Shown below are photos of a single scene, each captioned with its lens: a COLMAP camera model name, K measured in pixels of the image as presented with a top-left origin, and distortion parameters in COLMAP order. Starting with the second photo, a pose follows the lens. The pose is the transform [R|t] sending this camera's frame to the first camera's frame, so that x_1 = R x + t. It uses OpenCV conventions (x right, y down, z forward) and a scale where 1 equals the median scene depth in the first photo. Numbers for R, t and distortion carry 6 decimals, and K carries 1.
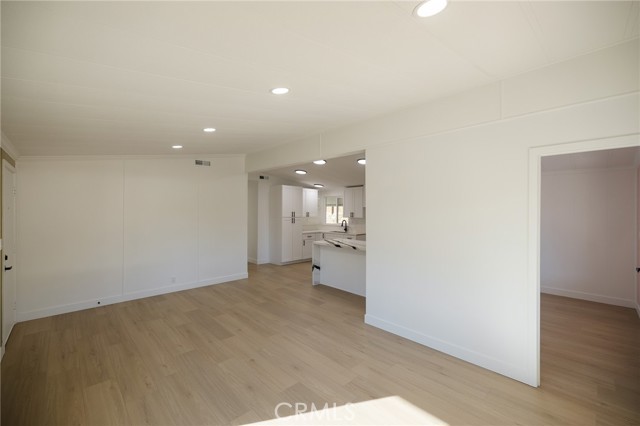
lens RADIAL K [[266.9, 0, 319.4], [0, 266.9, 212.0], [0, 0, 1]] dist [0.003821, -0.000385]
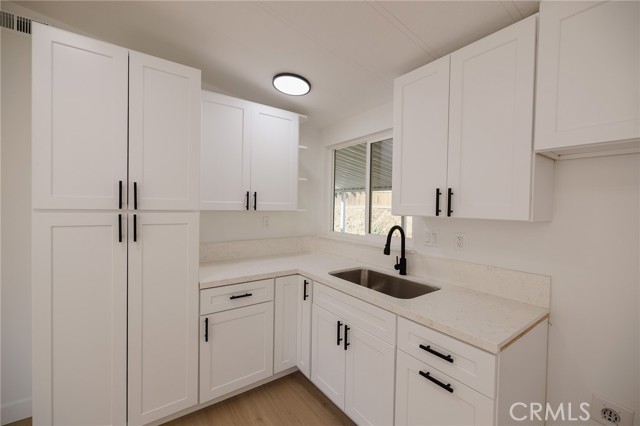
lens RADIAL K [[266.9, 0, 318.3], [0, 266.9, 212.5], [0, 0, 1]] dist [0.003821, -0.000385]
pose [[0.989131, 0.010226, -0.146682, 0.060267], [-0.008453, 0.999884, 0.012704, 0.016115], [0.146795, -0.011326, 0.989102, 0.763673]]
